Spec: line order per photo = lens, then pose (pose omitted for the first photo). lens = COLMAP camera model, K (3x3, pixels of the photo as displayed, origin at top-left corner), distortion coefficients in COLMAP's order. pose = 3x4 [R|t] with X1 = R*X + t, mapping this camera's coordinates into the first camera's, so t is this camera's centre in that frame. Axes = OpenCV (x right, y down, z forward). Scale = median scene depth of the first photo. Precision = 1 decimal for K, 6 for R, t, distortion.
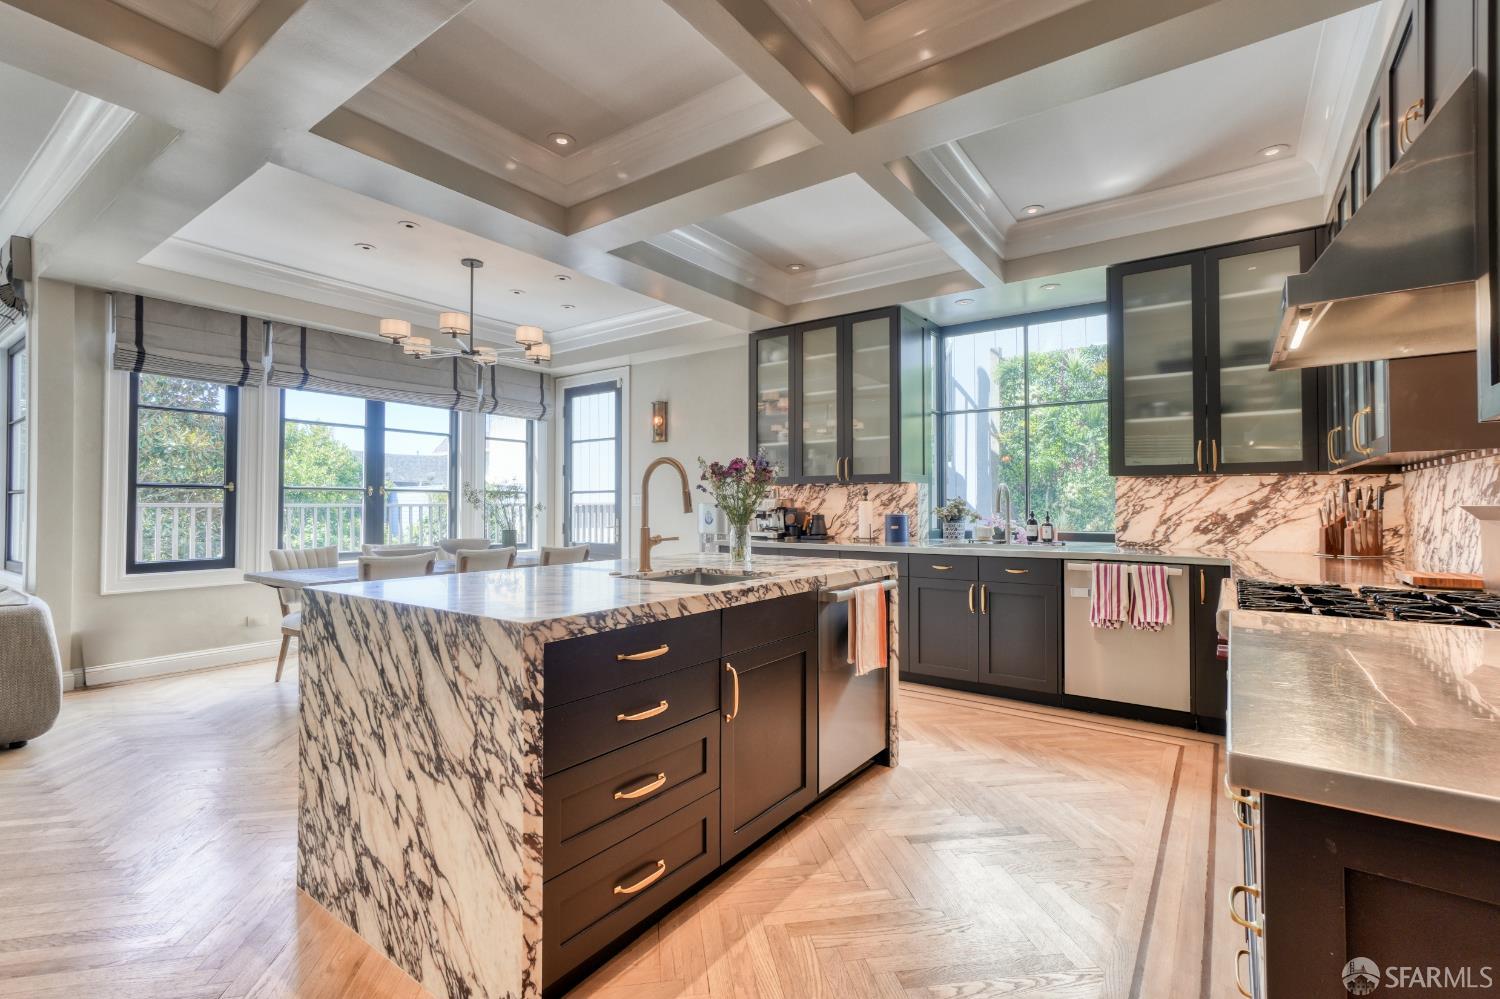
lens RADIAL K [[657.2, 0, 729.0], [0, 657.2, 489.4], [0, 0, 1]] dist [-0.012535, 0.005881]
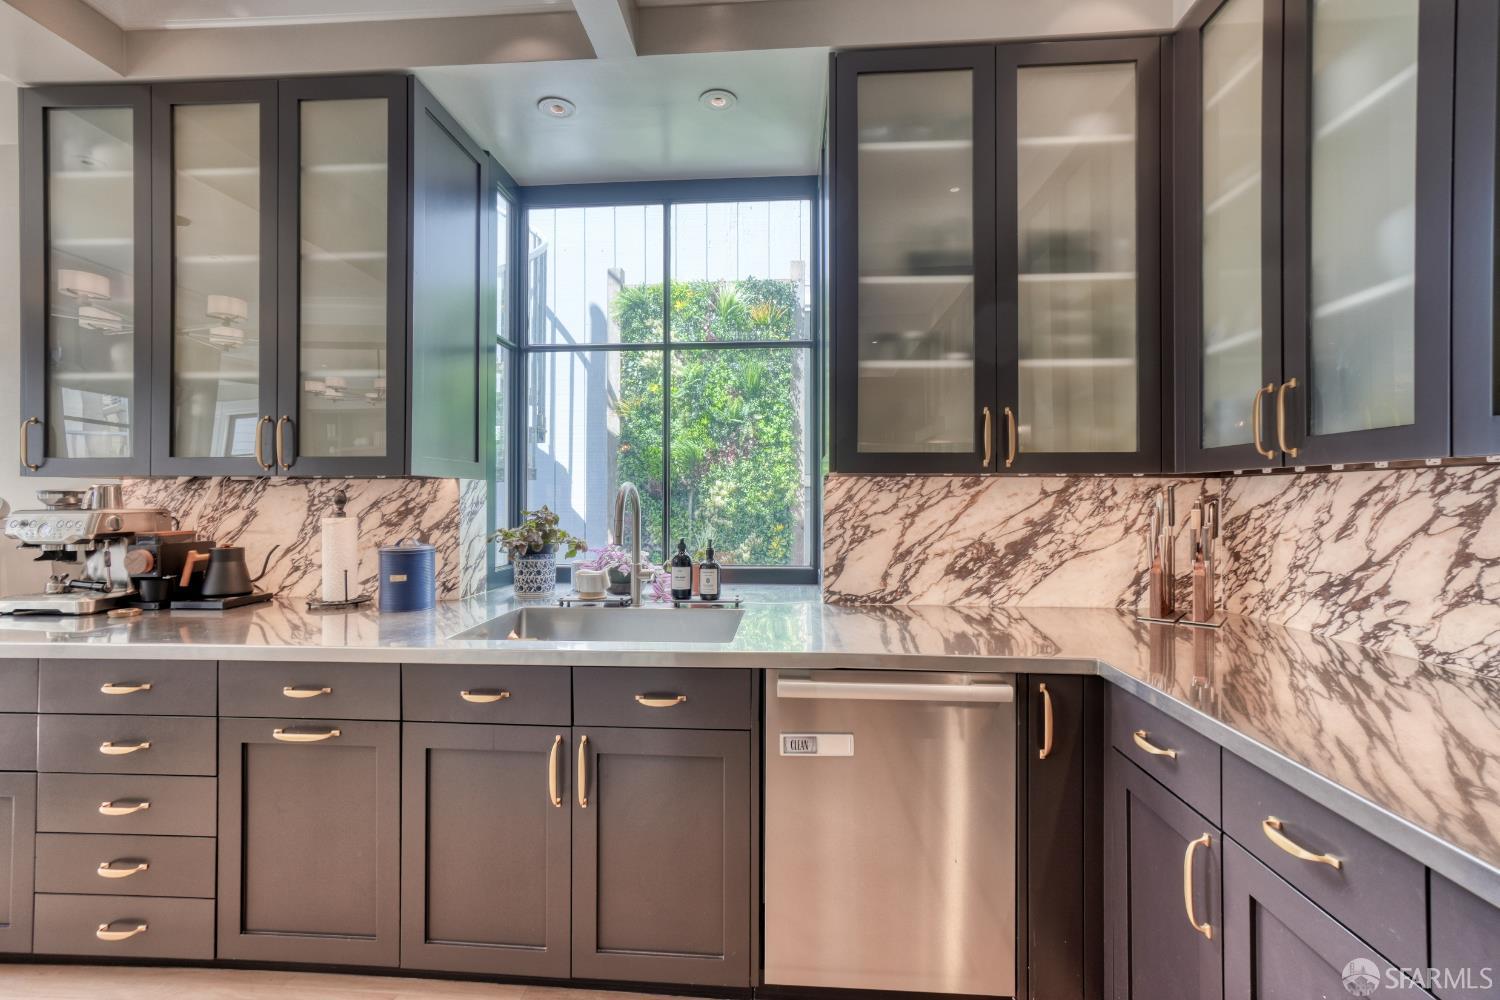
lens RADIAL K [[657.2, 0, 736.3], [0, 657.2, 499.6], [0, 0, 1]] dist [-0.012535, 0.005881]
pose [[0.841137, -0.003318, 0.540812, 0.223039], [-0.012312, 0.999605, 0.025281, -0.010395], [-0.540682, -0.027923, 0.840763, 0.549400]]
